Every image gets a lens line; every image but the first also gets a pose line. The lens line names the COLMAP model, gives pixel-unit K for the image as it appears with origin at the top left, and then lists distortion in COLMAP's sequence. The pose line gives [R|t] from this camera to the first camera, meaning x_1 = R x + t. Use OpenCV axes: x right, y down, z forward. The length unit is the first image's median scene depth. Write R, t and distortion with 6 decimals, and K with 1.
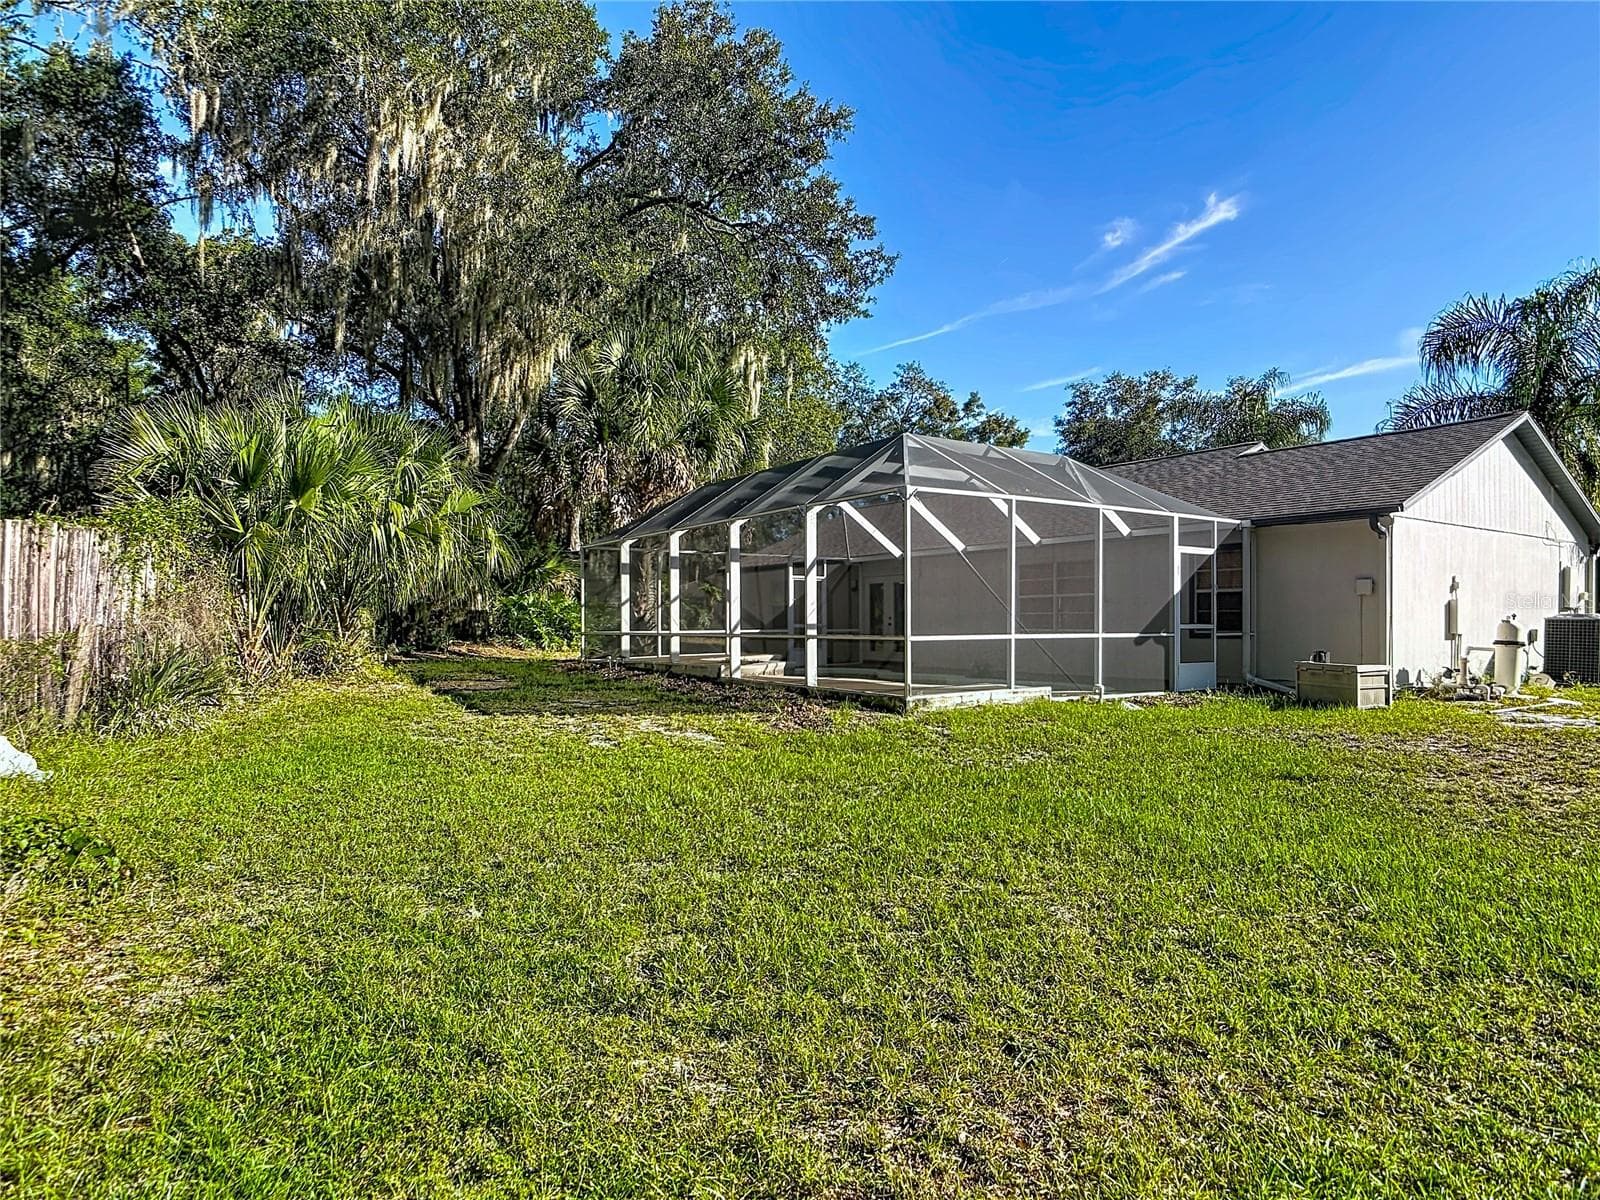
lens RADIAL K [[921.9, 0, 806.9], [0, 921.9, 606.4], [0, 0, 1]] dist [0.001137, -0.000305]
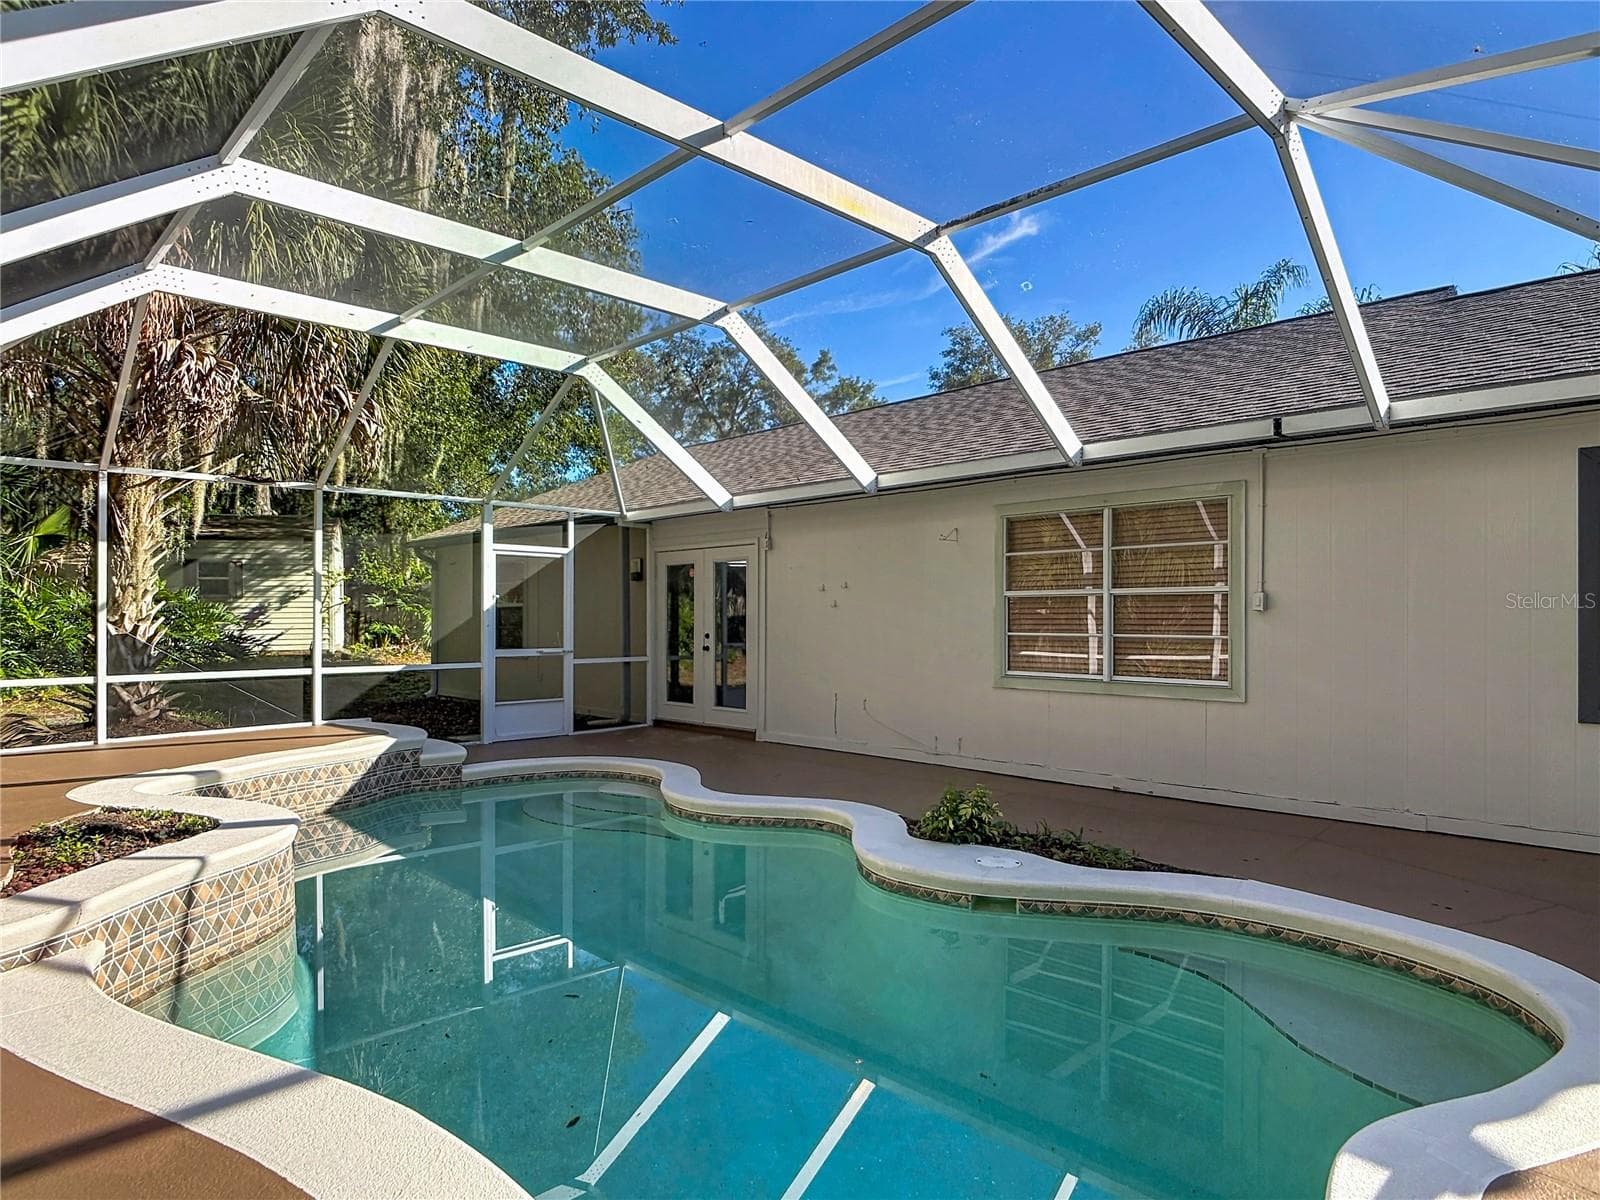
lens RADIAL K [[921.9, 0, 806.9], [0, 921.9, 606.4], [0, 0, 1]] dist [0.001137, -0.000305]
pose [[0.984579, 0.005515, 0.174855, 0.026727], [-0.006283, 0.999973, 0.003841, -0.002440], [-0.174829, -0.004880, 0.984587, 0.234907]]
